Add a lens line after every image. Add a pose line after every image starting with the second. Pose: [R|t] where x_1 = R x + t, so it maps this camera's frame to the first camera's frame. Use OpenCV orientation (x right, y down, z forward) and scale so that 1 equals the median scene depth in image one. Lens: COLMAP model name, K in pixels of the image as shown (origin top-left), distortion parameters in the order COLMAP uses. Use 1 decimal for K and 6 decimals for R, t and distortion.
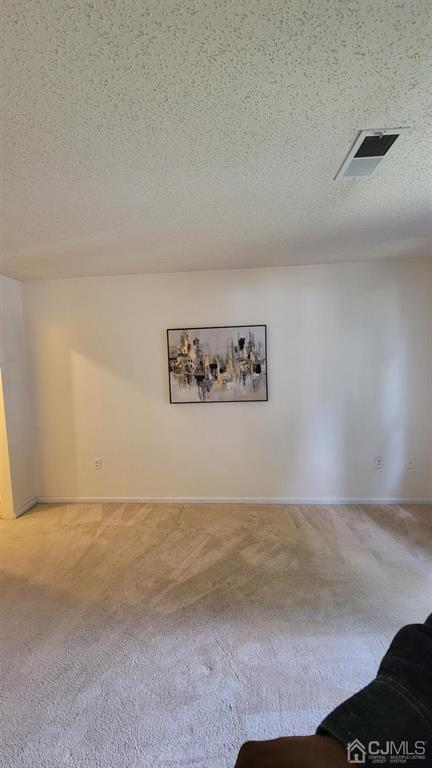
lens RADIAL K [[310.8, 0, 216.0], [0, 310.8, 384.0], [0, 0, 1]] dist [-0.001171, 0.000249]
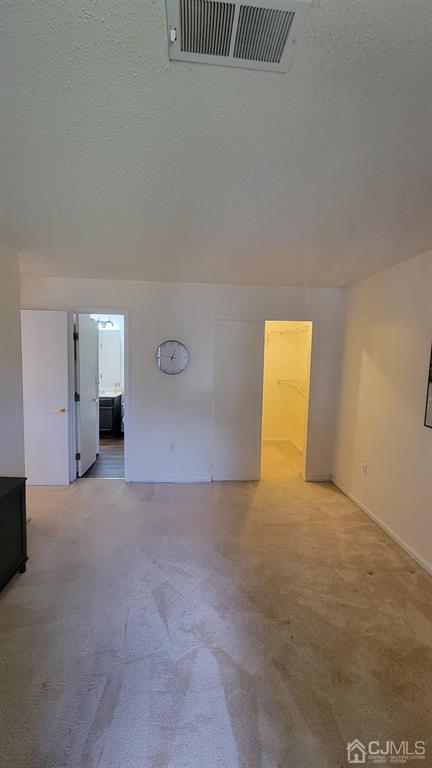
lens RADIAL K [[310.8, 0, 216.0], [0, 310.8, 384.0], [0, 0, 1]] dist [-0.001171, 0.000249]
pose [[0.144592, 0.129828, -0.980937, 0.529634], [-0.112794, 0.987056, 0.114012, -0.066149], [0.983042, 0.094159, 0.157364, 0.438665]]
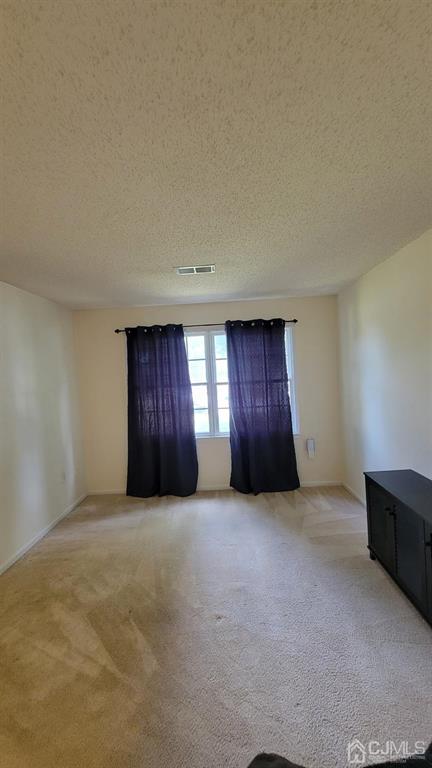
lens RADIAL K [[310.8, 0, 216.0], [0, 310.8, 384.0], [0, 0, 1]] dist [-0.001171, 0.000249]
pose [[-0.042217, -0.002294, 0.999106, -0.668984], [0.135193, 0.990787, 0.007987, -0.017197], [-0.989920, 0.135409, -0.041518, 0.492329]]
